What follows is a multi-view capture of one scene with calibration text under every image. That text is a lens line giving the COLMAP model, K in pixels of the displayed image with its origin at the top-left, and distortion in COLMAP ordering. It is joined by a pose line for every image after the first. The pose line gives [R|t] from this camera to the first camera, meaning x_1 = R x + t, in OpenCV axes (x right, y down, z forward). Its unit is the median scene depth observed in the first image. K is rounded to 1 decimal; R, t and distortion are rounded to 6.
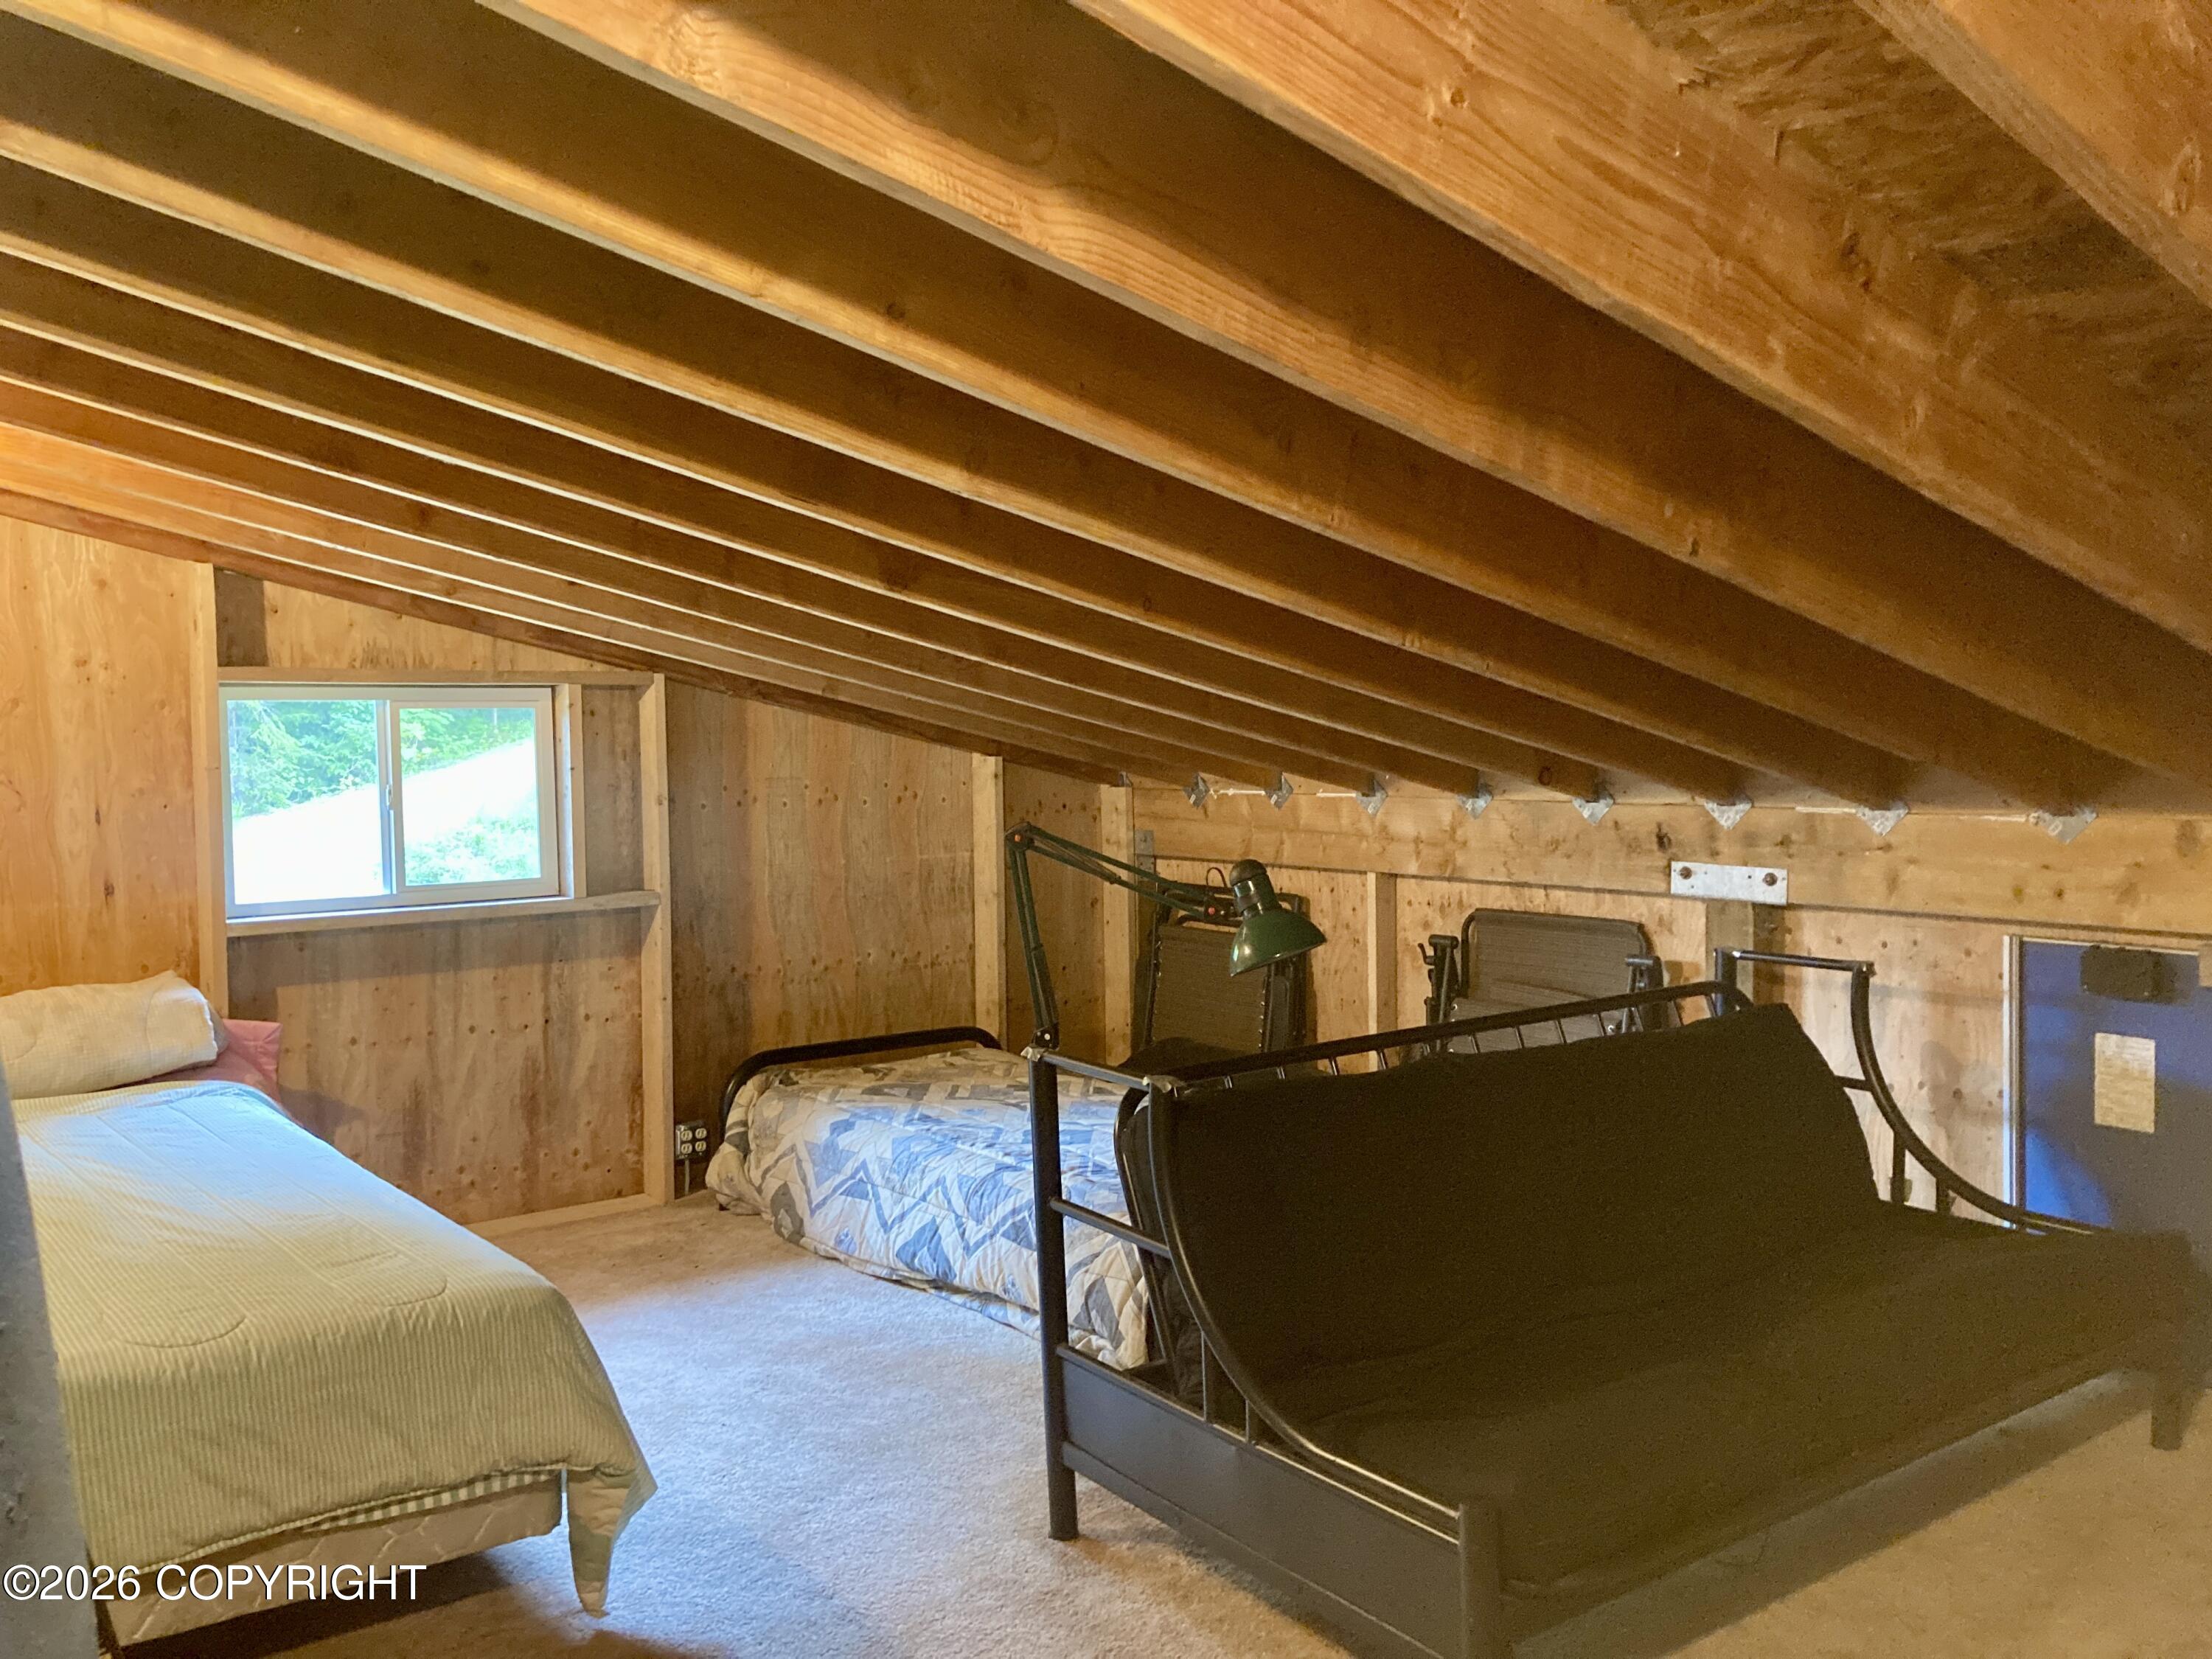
lens RADIAL K [[1779.5, 0, 1099.6], [0, 1779.5, 806.3], [0, 0, 1]] dist [0.008042, -0.011182]
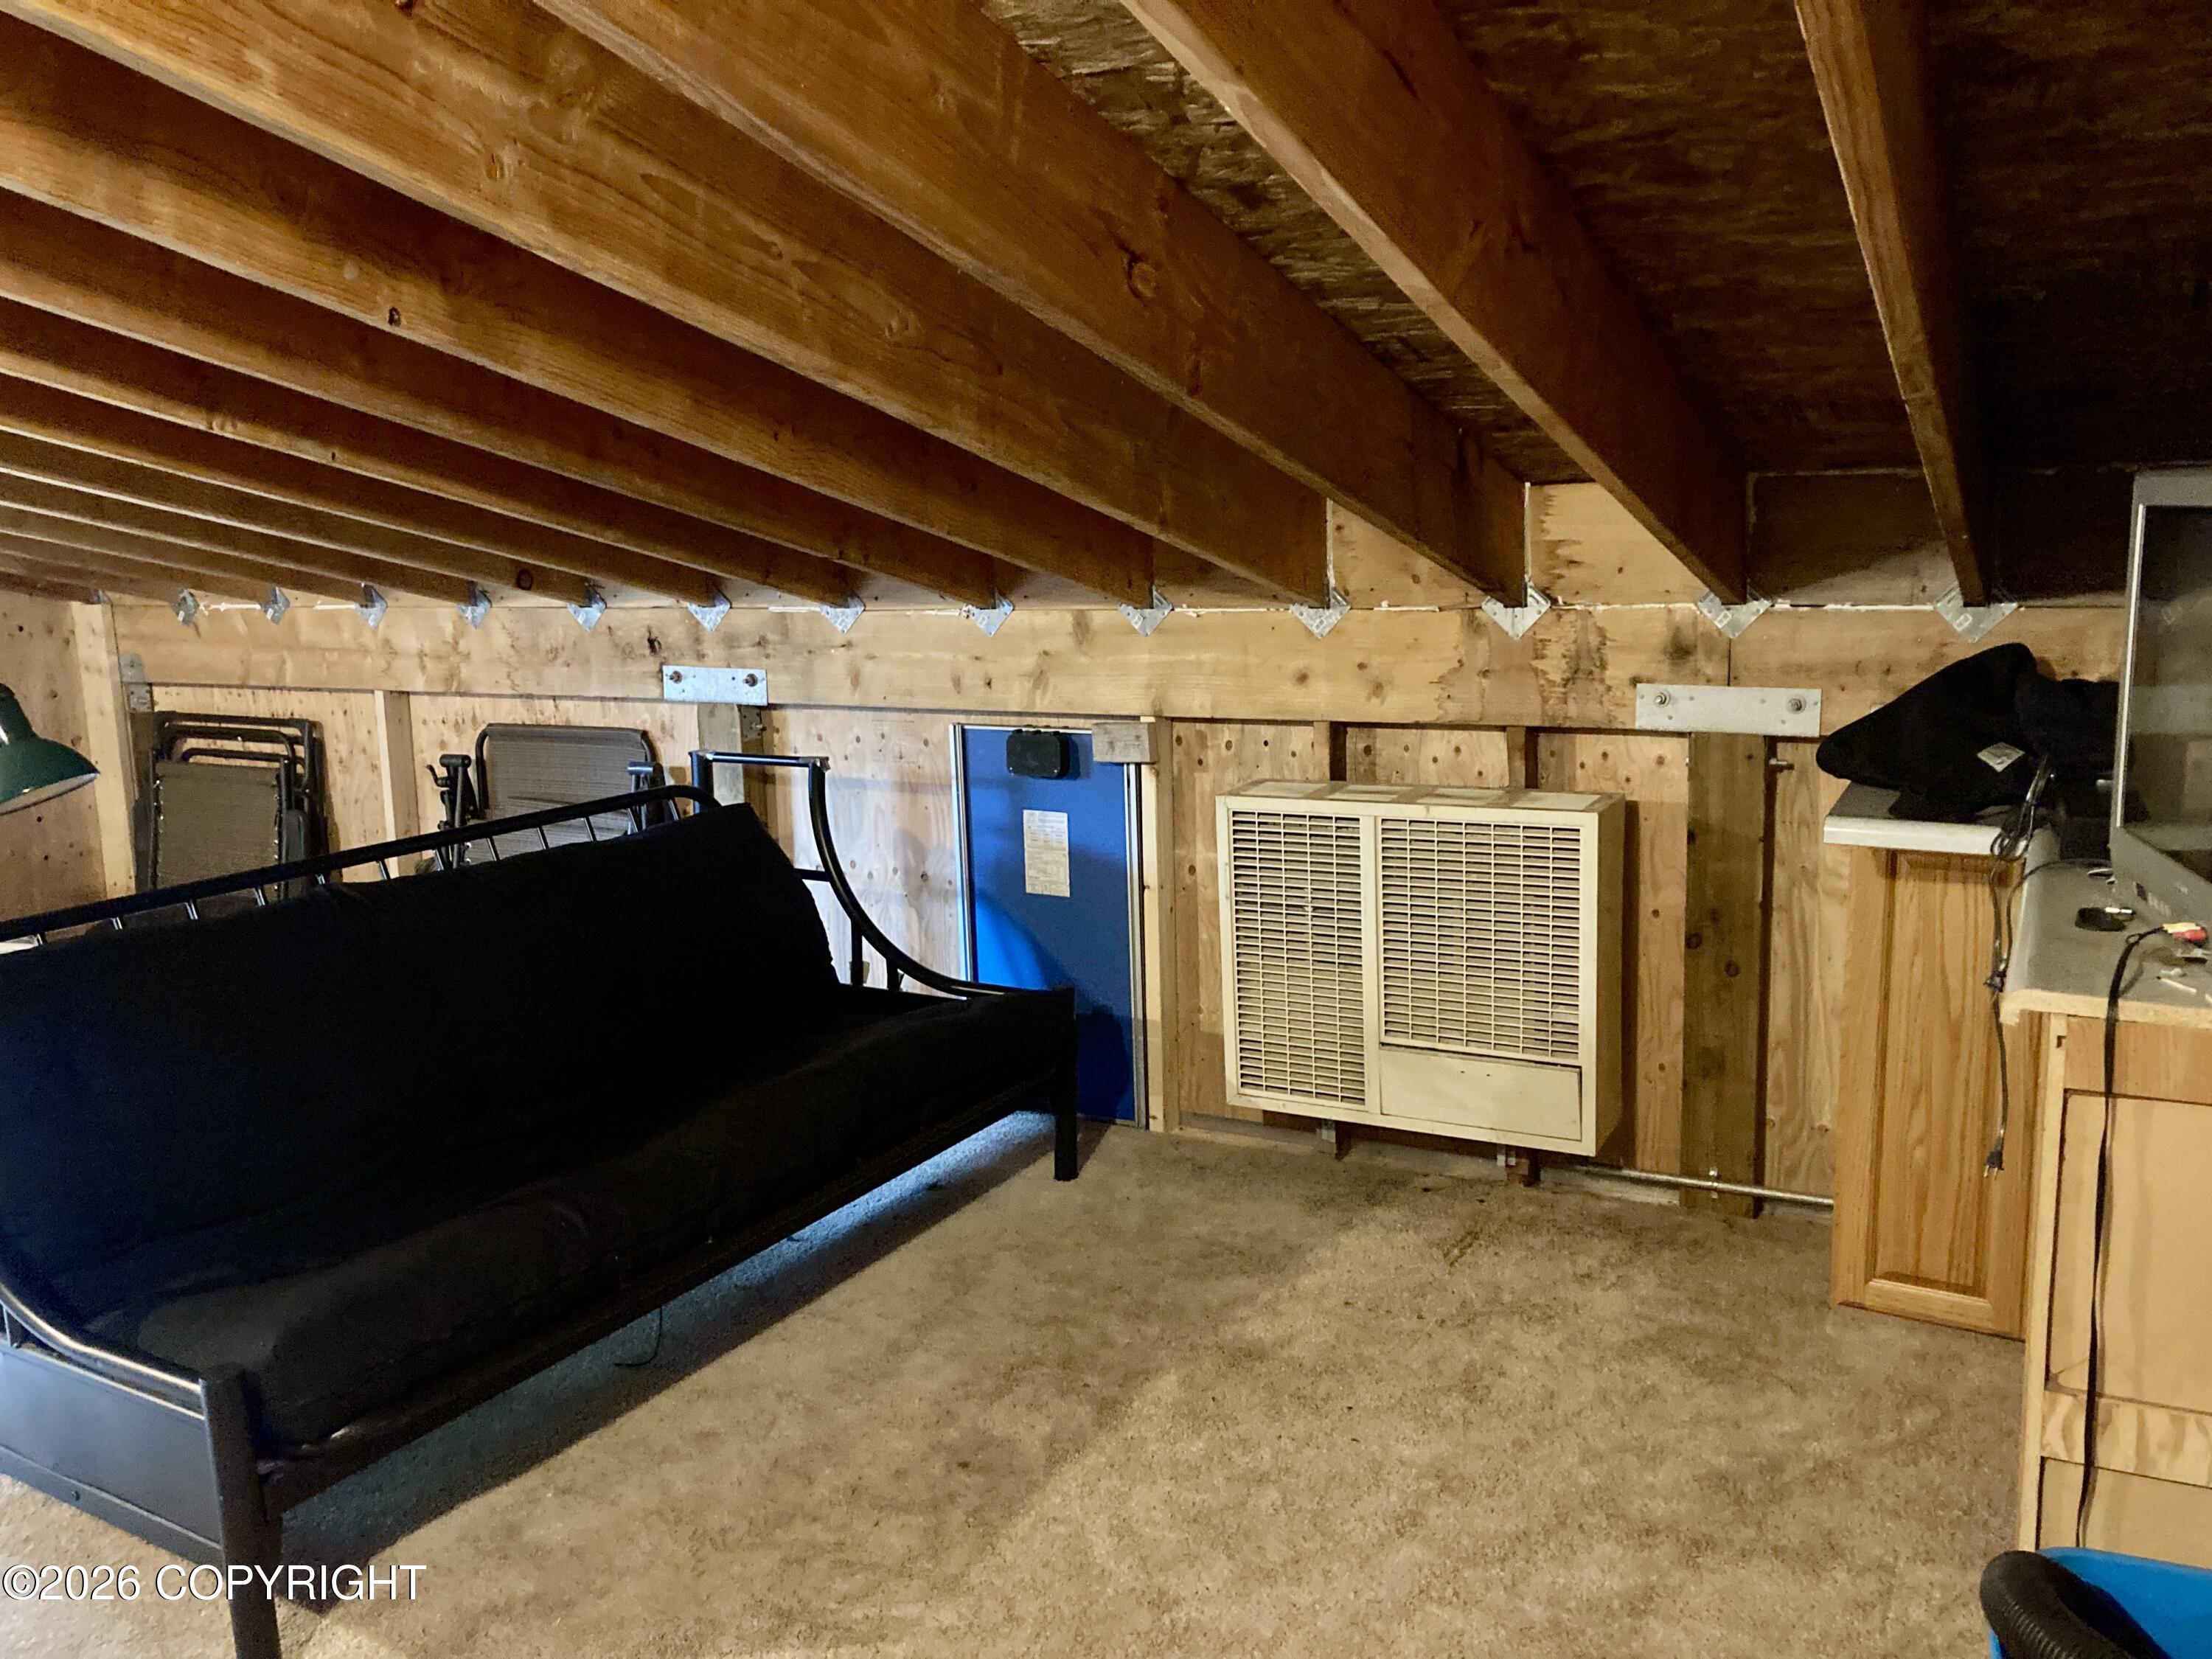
lens RADIAL K [[1779.5, 0, 1099.6], [0, 1779.5, 806.3], [0, 0, 1]] dist [0.008042, -0.011182]
pose [[0.909039, -0.071997, 0.410444, 0.124853], [0.028387, 0.993373, 0.111377, 0.004965], [-0.415743, -0.089595, 0.905058, 0.005757]]
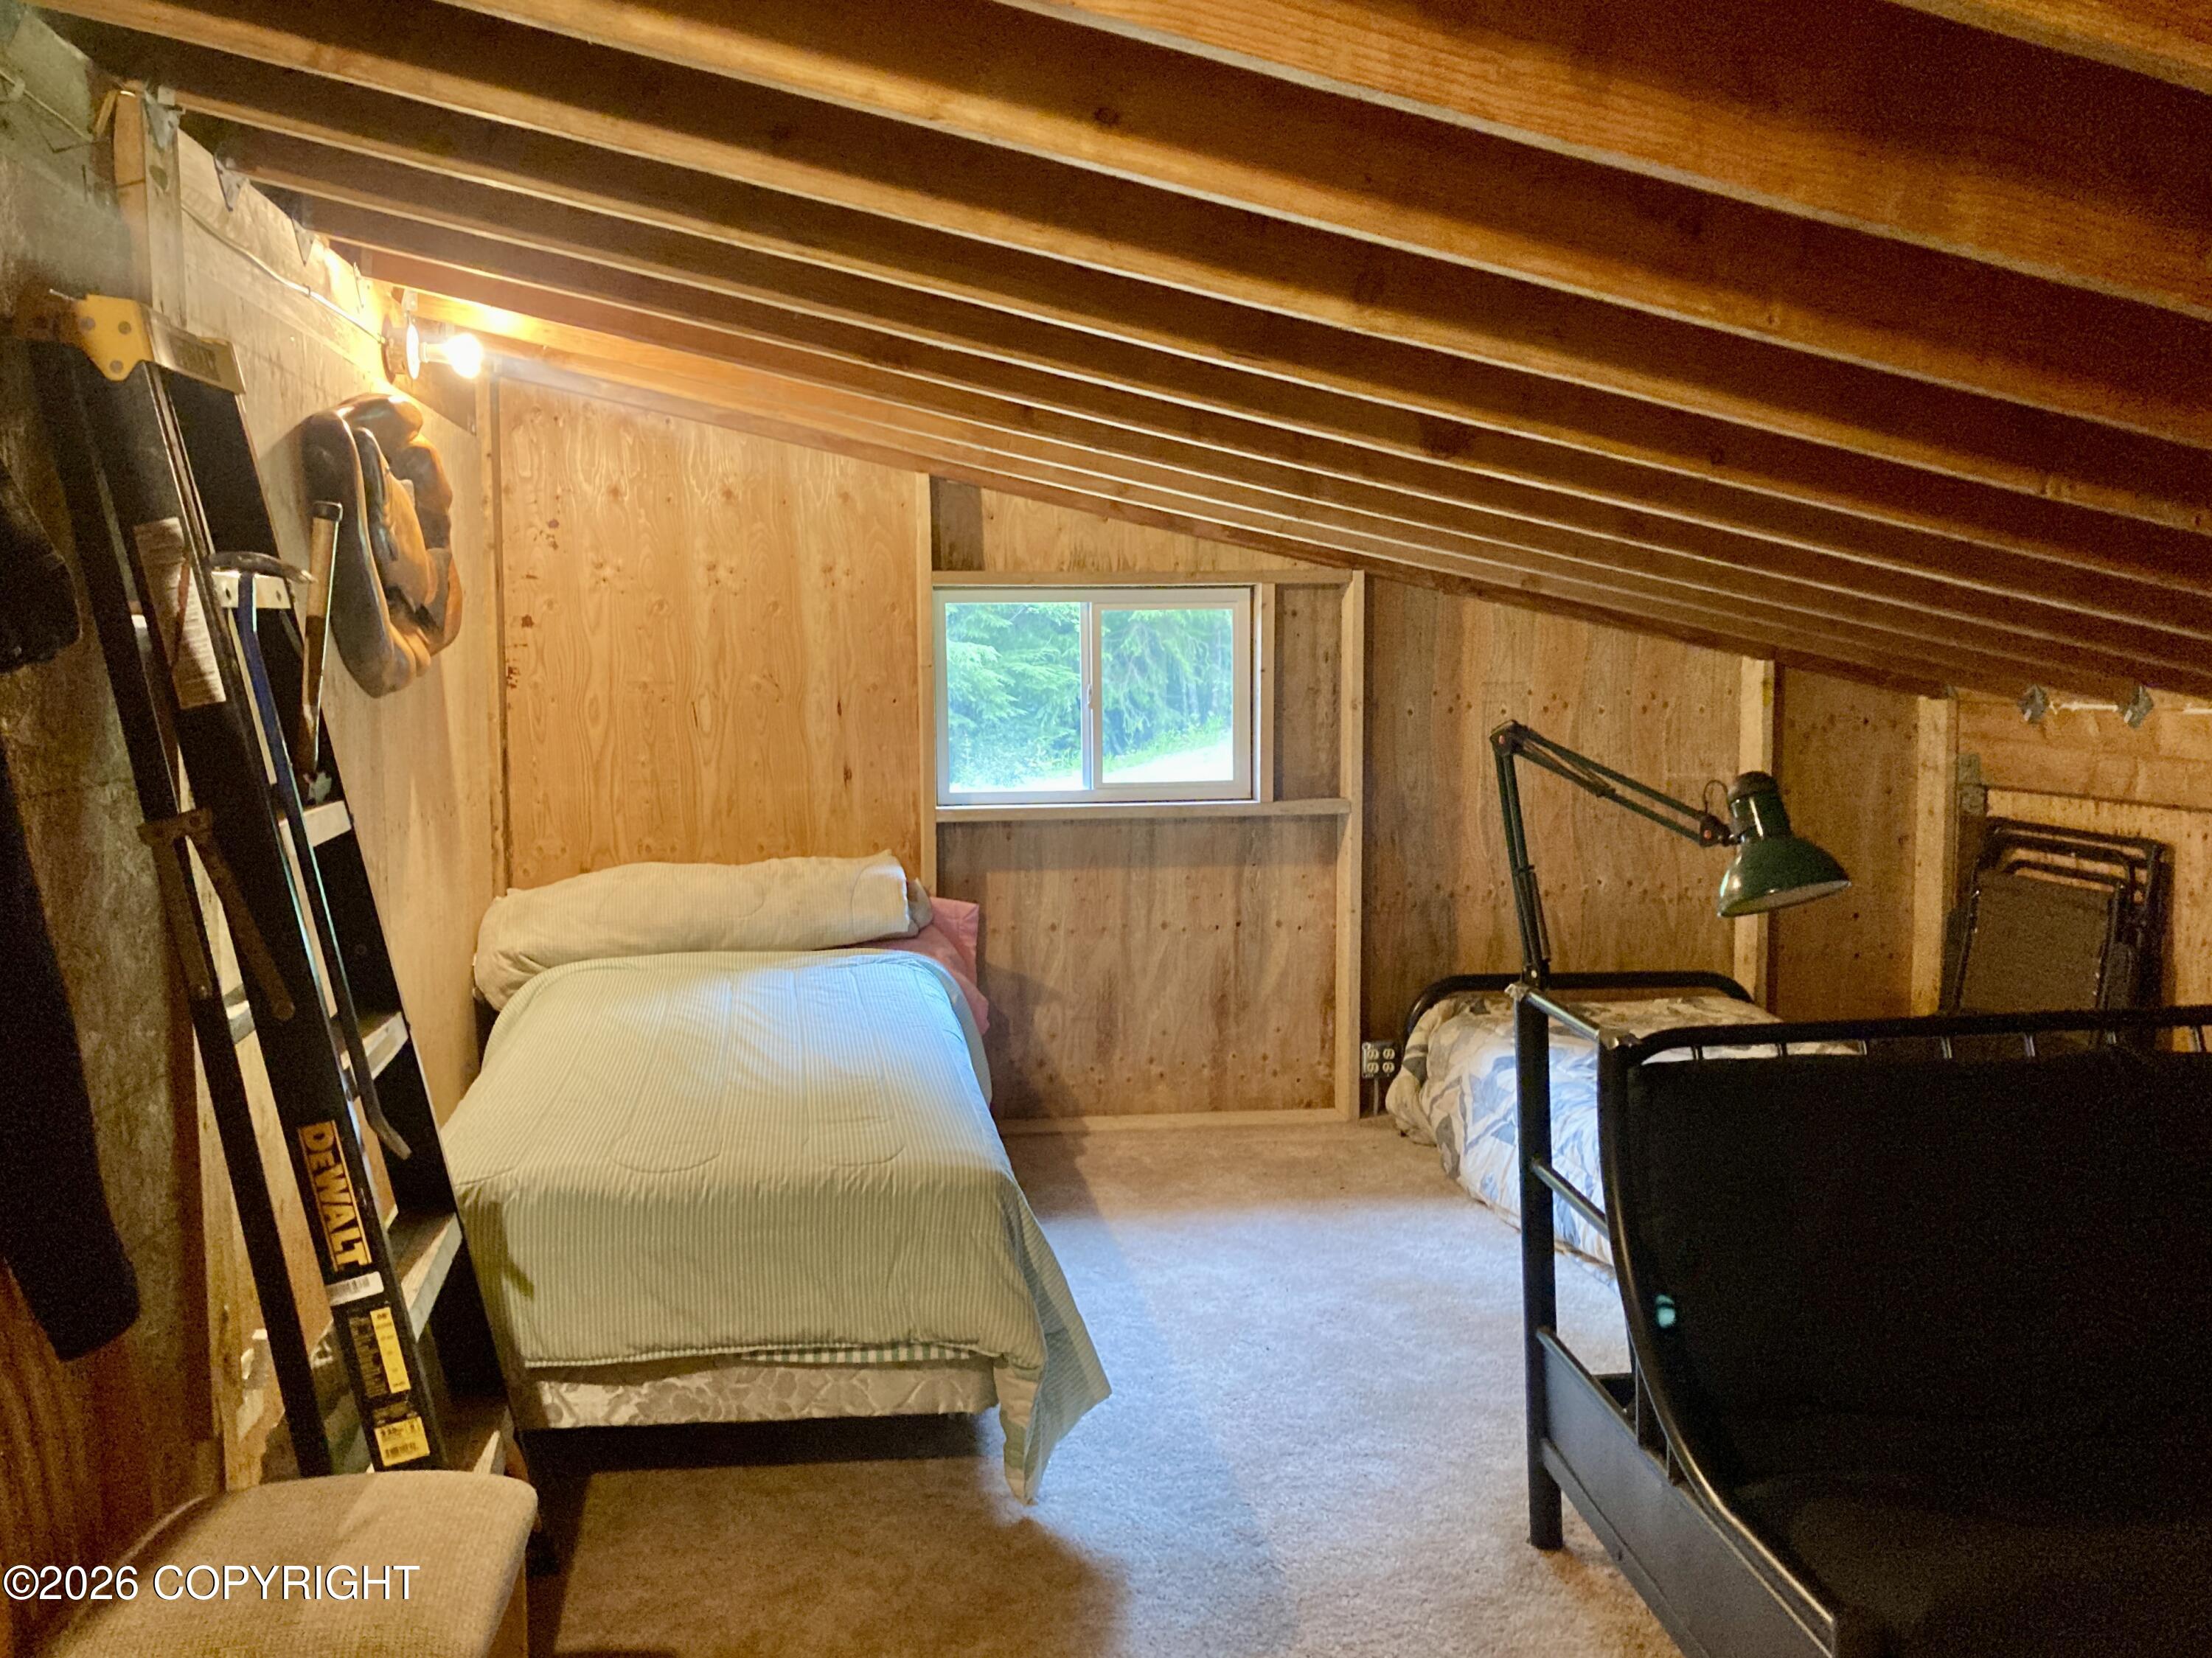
lens RADIAL K [[1831.6, 0, 1088.6], [0, 1831.6, 822.8], [0, 0, 1]] dist [0.027567, -0.011209]
pose [[0.859609, 0.048872, -0.508610, 0.146531], [-0.022488, 0.998069, 0.057896, 0.007150], [0.510457, -0.038330, 0.859048, 0.084352]]
